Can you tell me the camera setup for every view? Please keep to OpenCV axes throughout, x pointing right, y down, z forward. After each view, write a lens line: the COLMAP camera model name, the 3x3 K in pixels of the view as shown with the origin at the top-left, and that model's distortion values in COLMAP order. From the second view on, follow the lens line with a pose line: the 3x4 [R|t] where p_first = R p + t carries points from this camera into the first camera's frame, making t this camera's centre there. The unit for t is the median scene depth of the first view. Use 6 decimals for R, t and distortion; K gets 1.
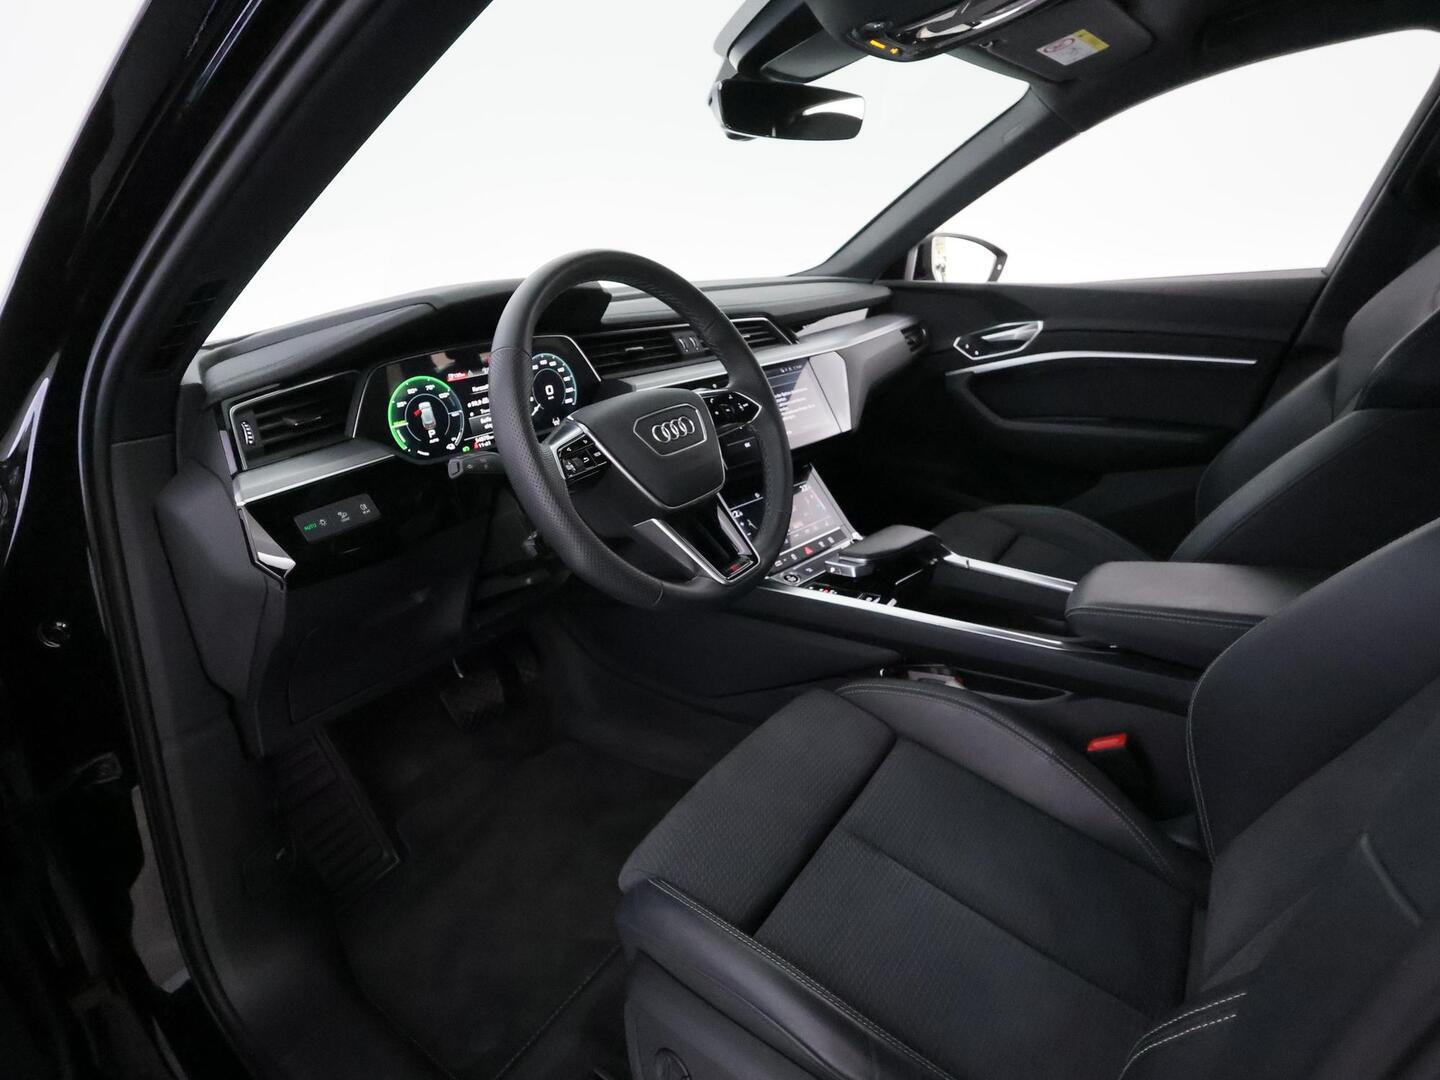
lens RADIAL K [[754.6, 0, 720.0], [0, 754.6, 540.0], [0, 0, 1]] dist [-0.000905, -0.001140]
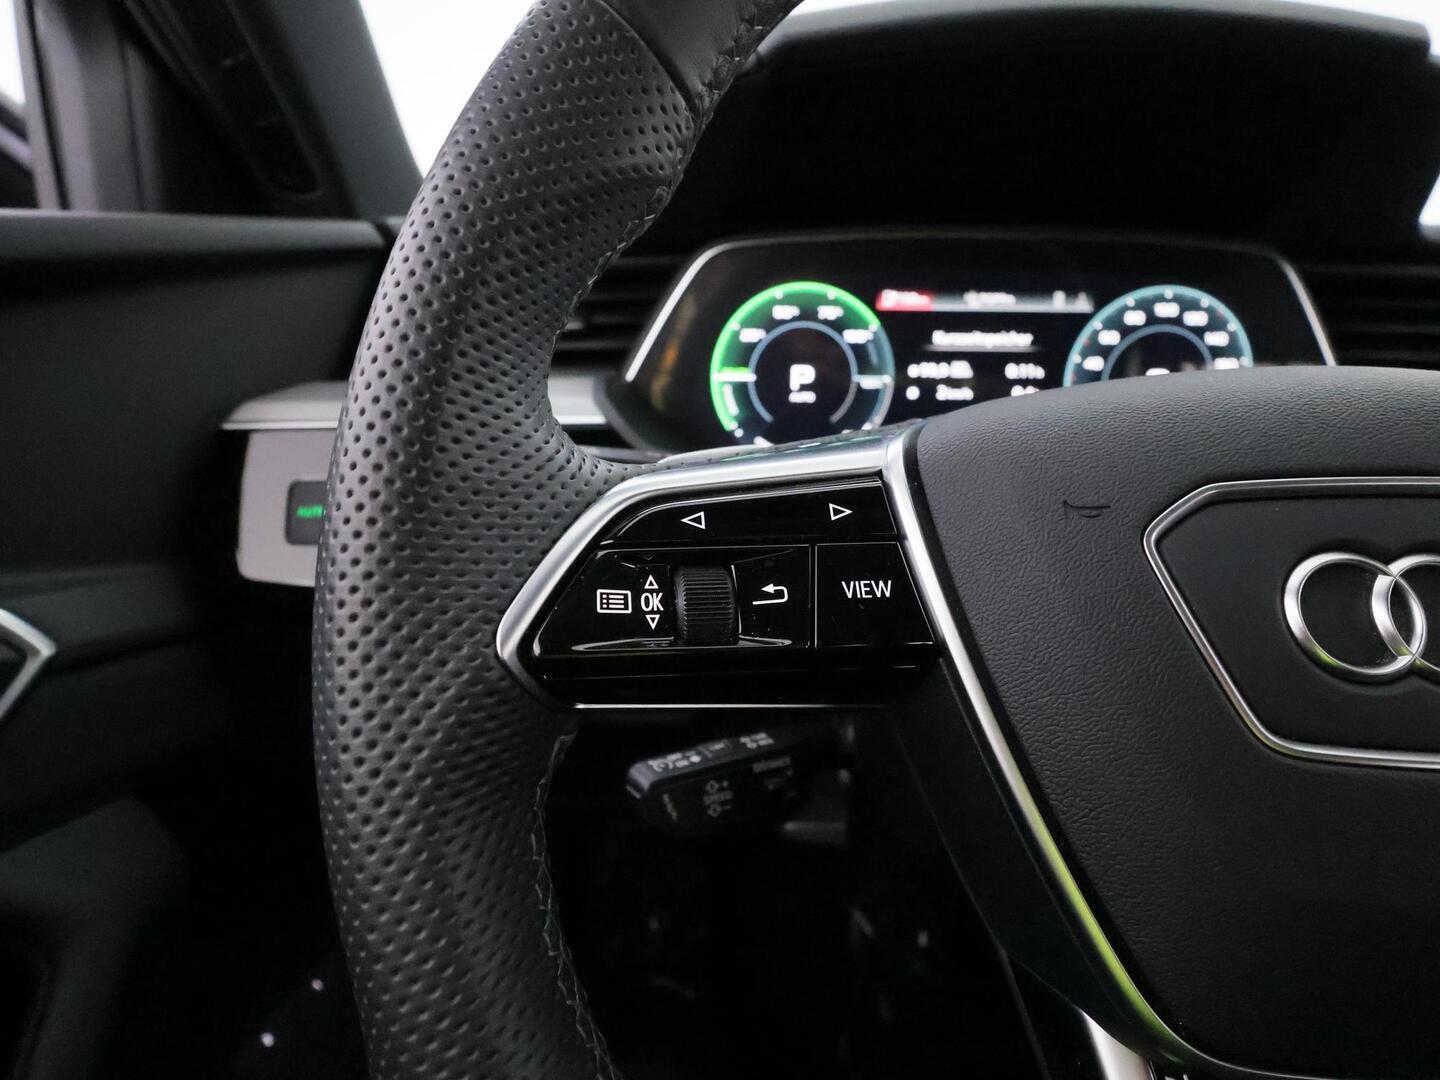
lens RADIAL K [[754.6, 0, 720.0], [0, 754.6, 540.0], [0, 0, 1]] dist [-0.000905, -0.001140]
pose [[0.564973, 0.311346, -0.764113, -0.029617], [-0.332066, 0.933565, 0.134867, -0.111555], [0.755339, 0.177539, 0.630827, 0.675530]]
